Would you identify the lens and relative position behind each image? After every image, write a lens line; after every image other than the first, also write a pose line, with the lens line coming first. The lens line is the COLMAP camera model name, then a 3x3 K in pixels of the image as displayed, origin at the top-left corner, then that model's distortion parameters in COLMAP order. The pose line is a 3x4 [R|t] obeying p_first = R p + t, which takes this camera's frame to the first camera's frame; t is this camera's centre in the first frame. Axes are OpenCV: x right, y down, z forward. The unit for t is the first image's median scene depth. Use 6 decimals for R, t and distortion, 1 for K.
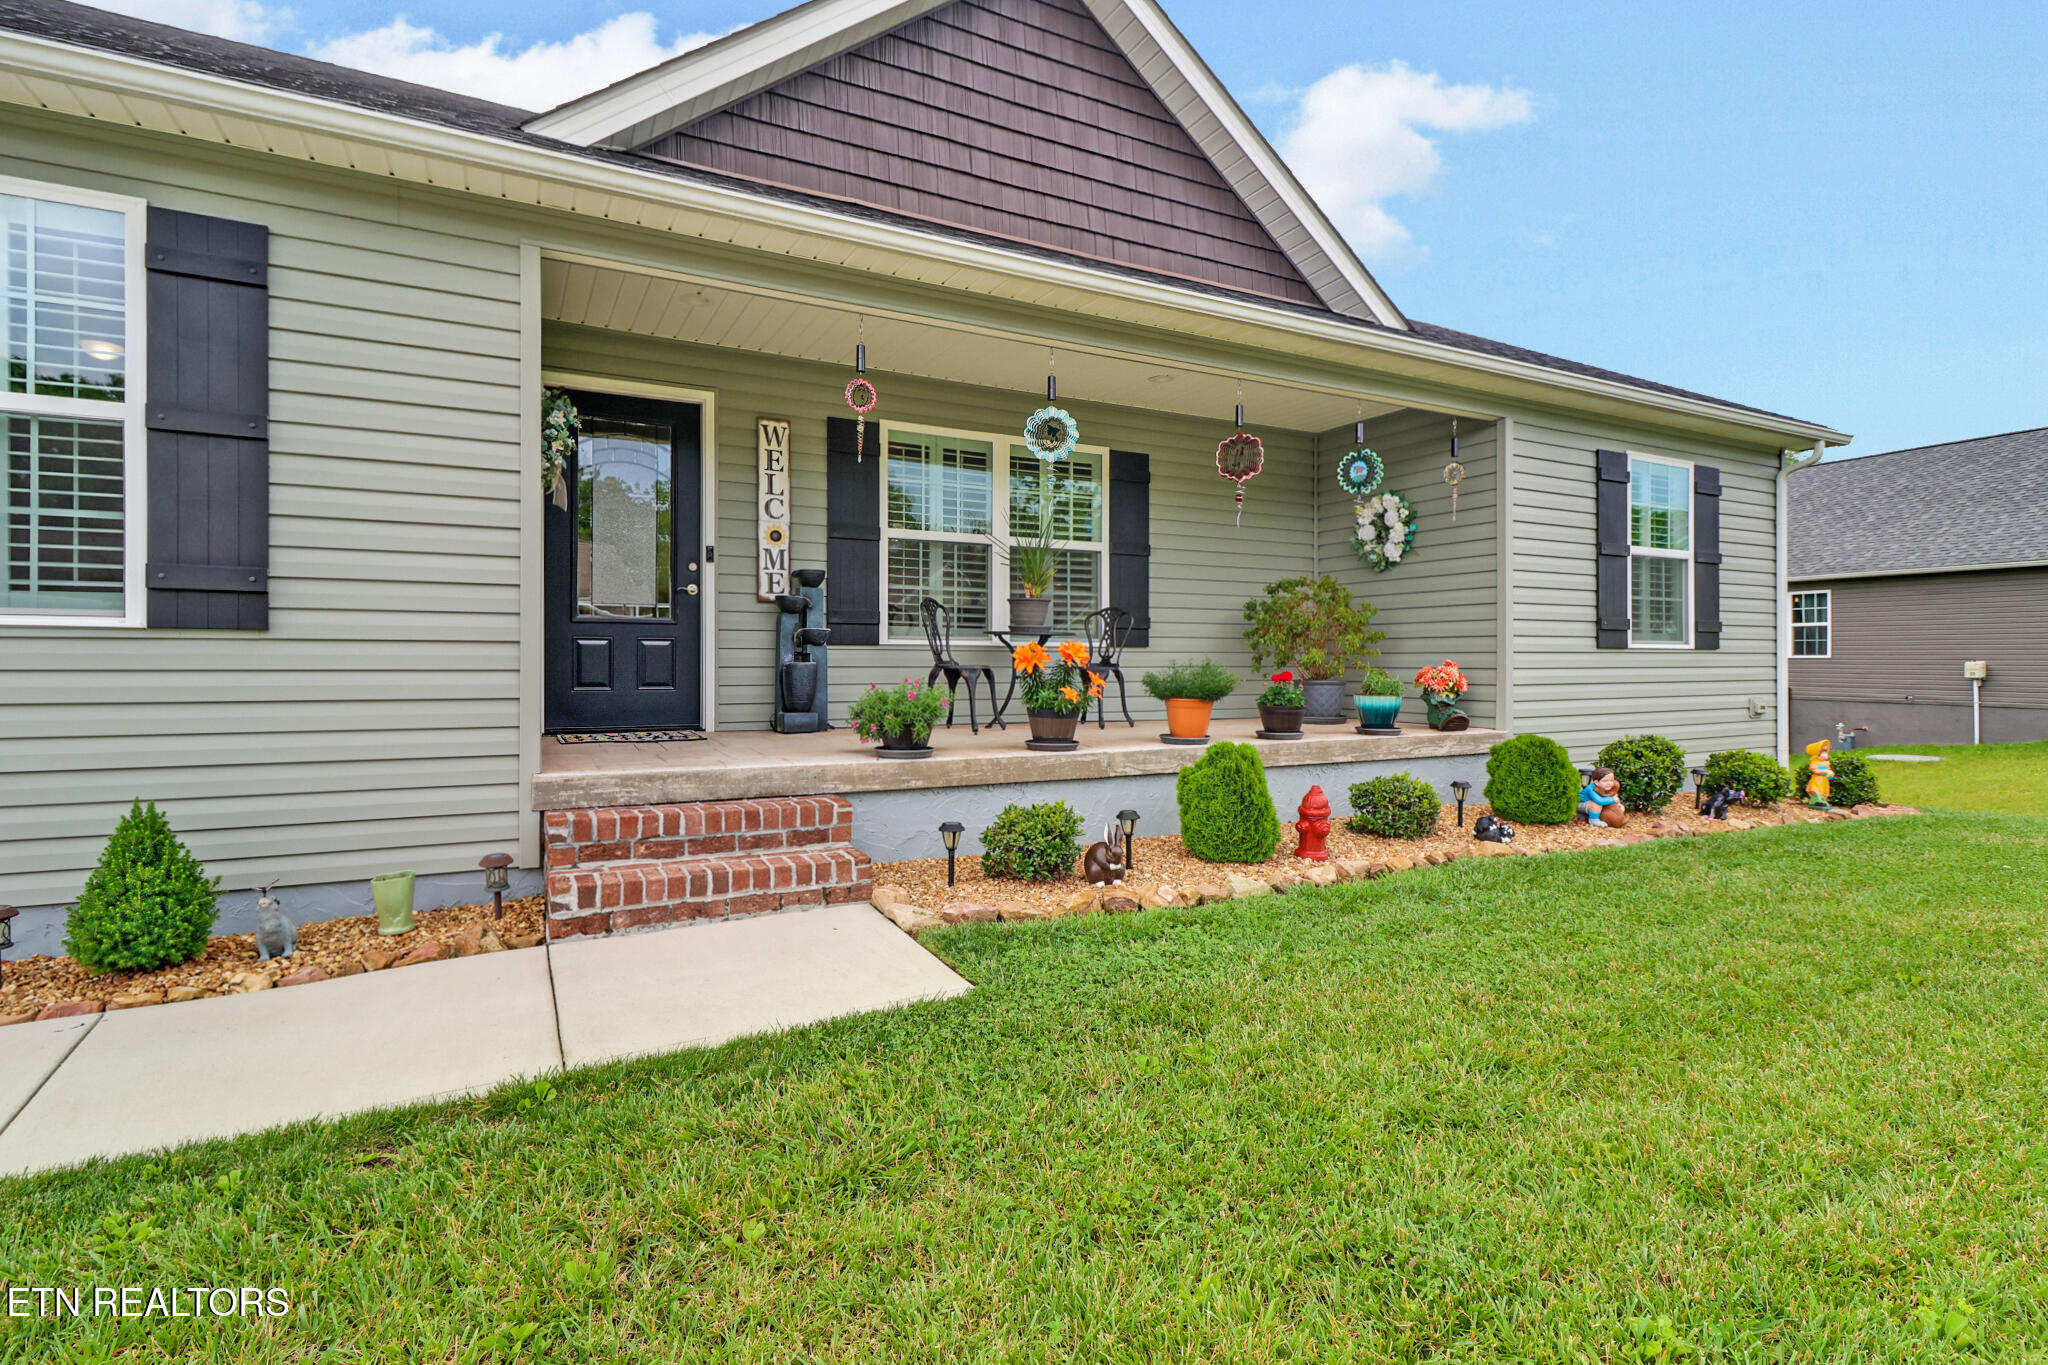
lens RADIAL K [[1019.9, 0, 1031.7], [0, 1019.9, 647.8], [0, 0, 1]] dist [-0.006574, -0.000582]
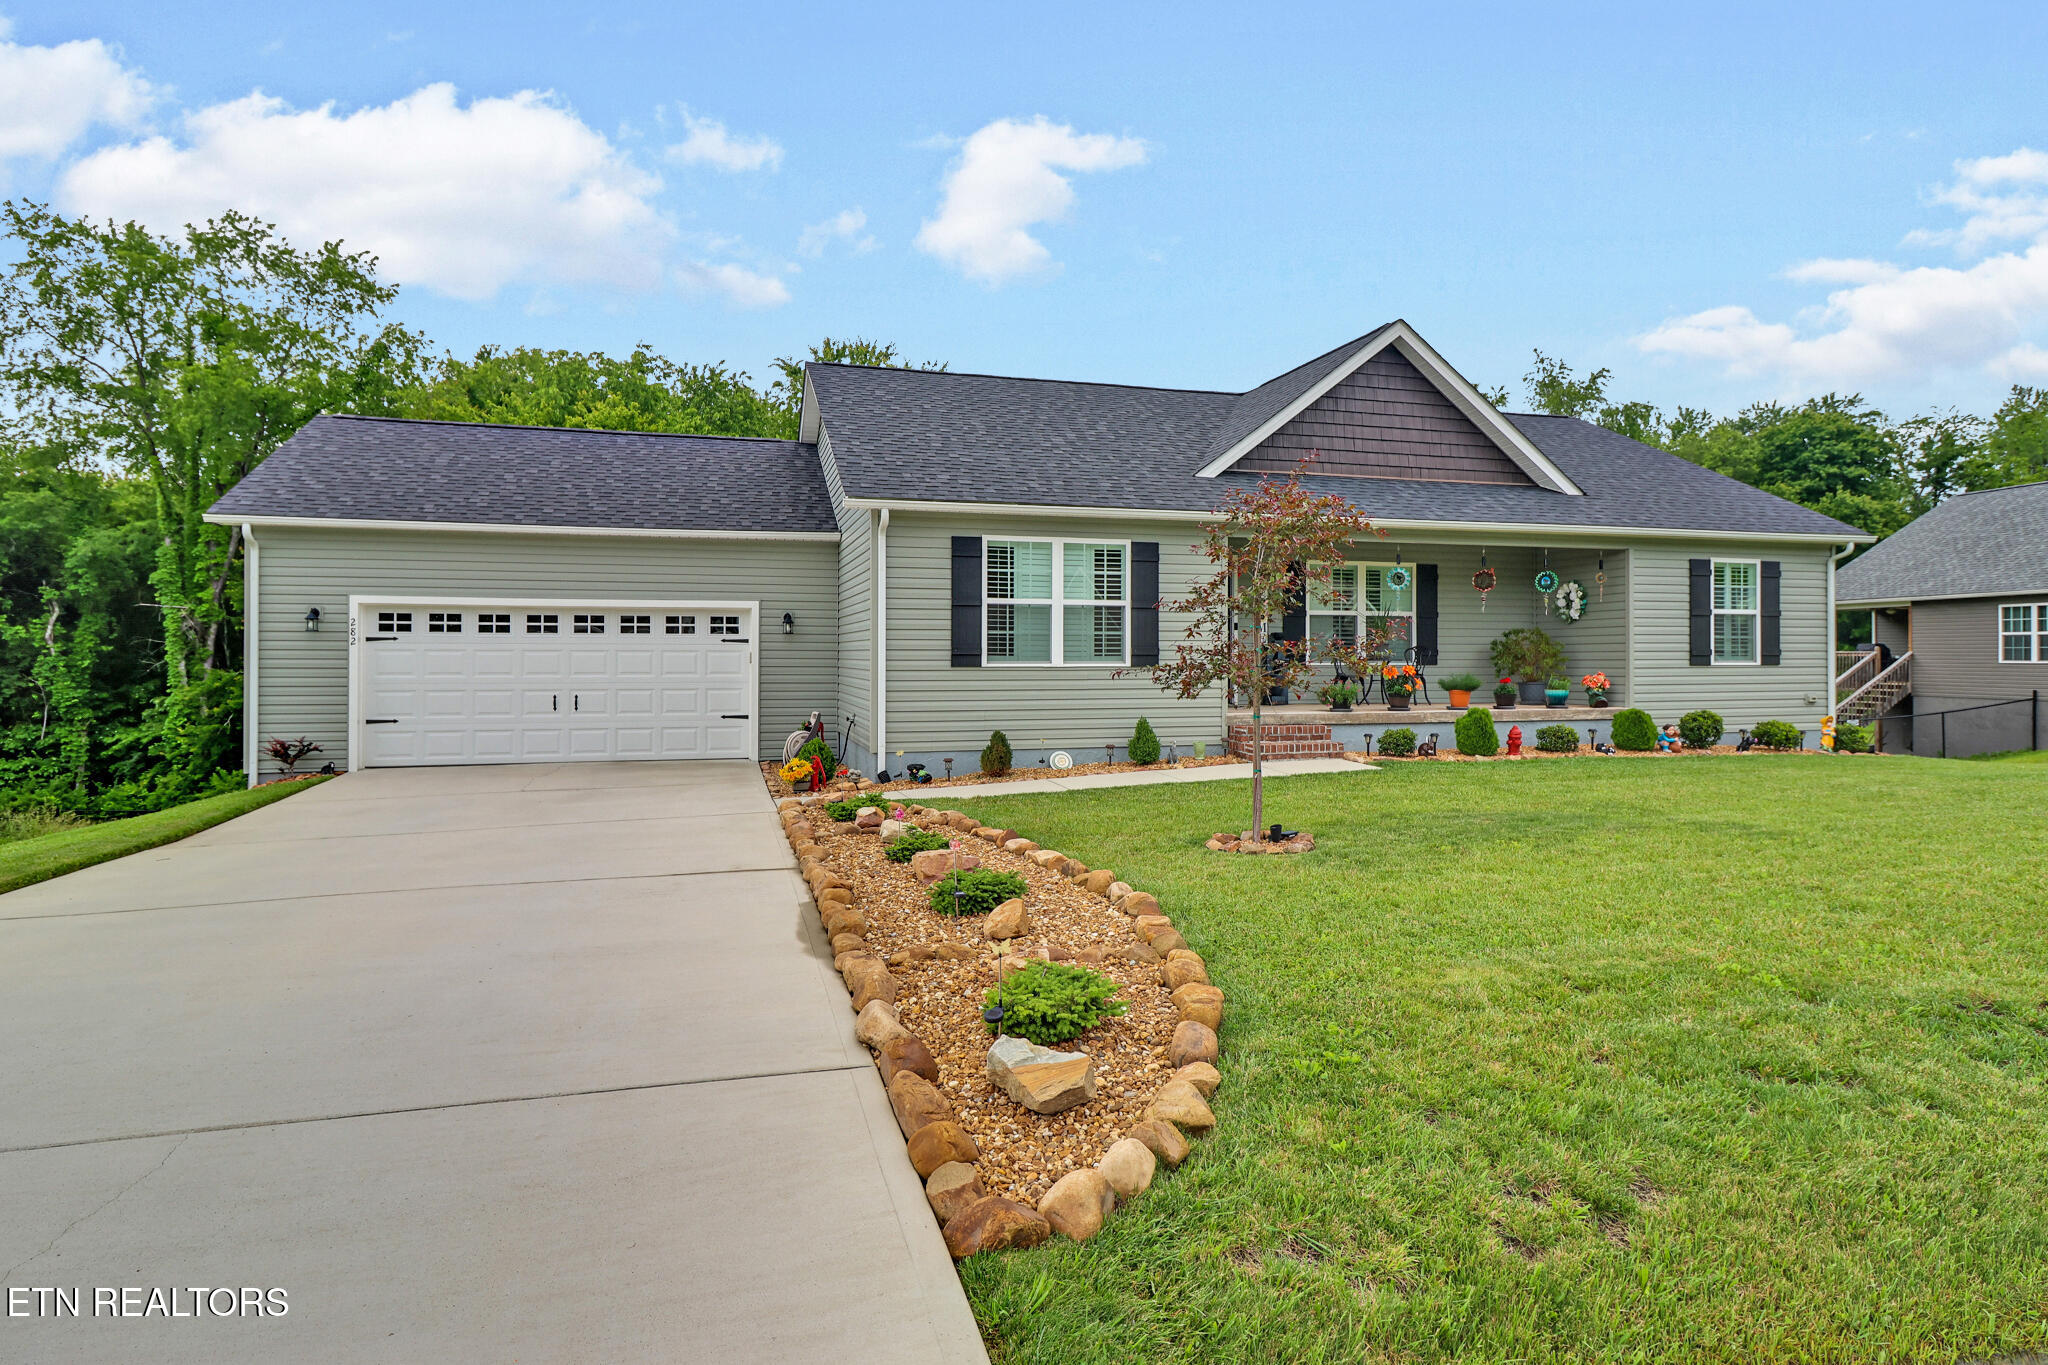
lens RADIAL K [[1127.3, 0, 1026.6], [0, 1127.3, 657.1], [0, 0, 1]] dist [-0.001128, 0.000092]
pose [[0.976838, -0.003990, -0.213941, -0.222132], [0.006139, 0.999937, 0.009381, -0.047547], [0.213890, -0.010477, 0.976802, -1.469298]]
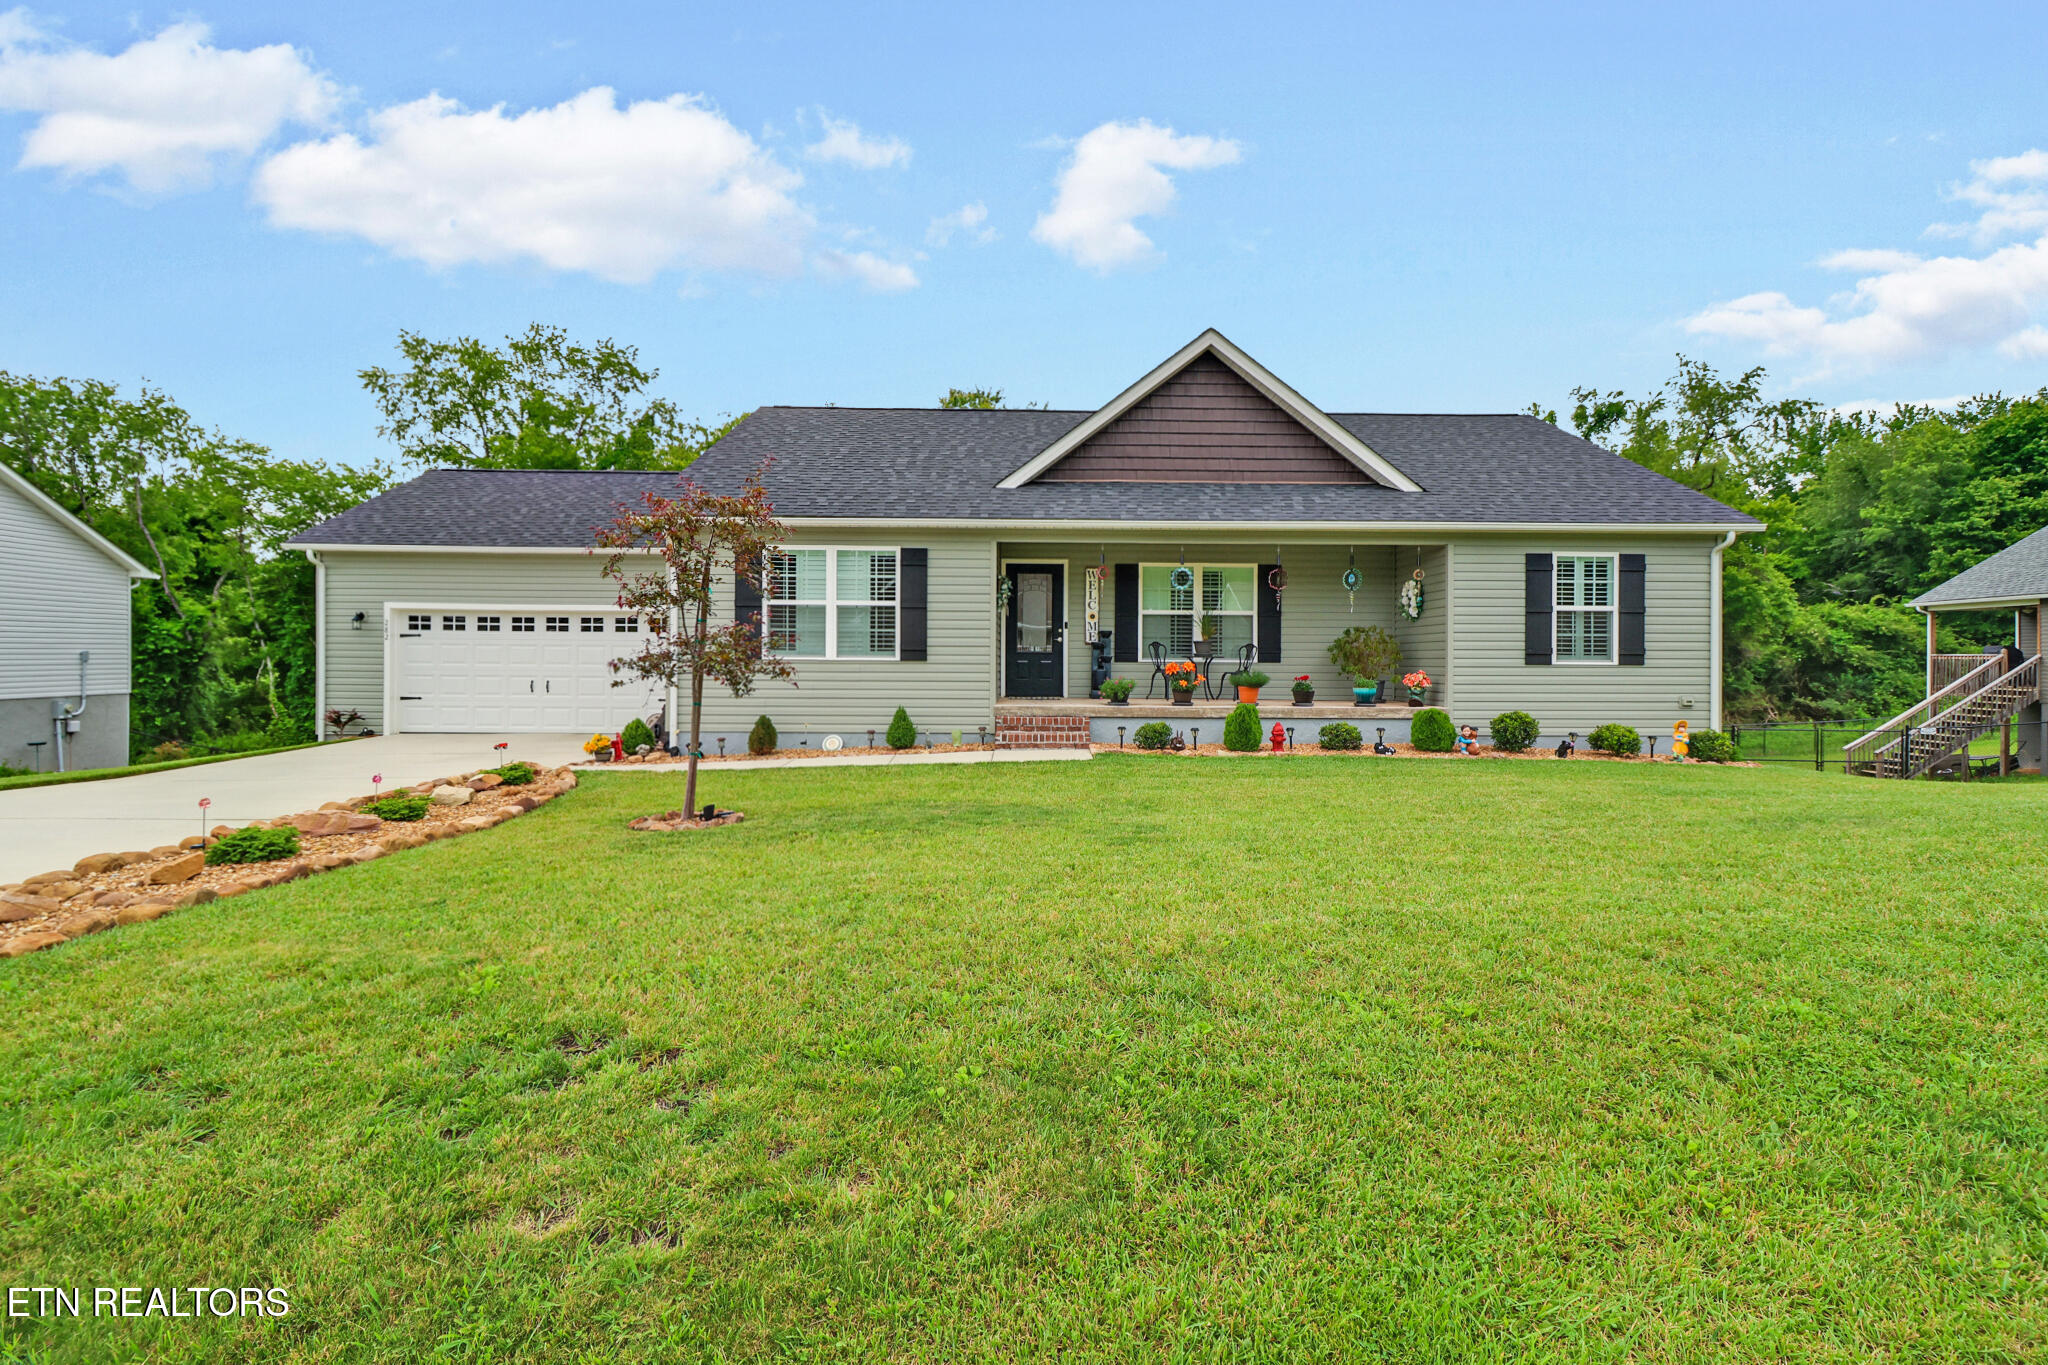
lens RADIAL K [[947.2, 0, 1032.4], [0, 947.2, 654.1], [0, 0, 1]] dist [0.004669, -0.015580]
pose [[0.886580, 0.001420, -0.462574, 0.633517], [0.001926, 0.999975, 0.006761, -0.035177], [0.462572, -0.006885, 0.886555, -1.008123]]
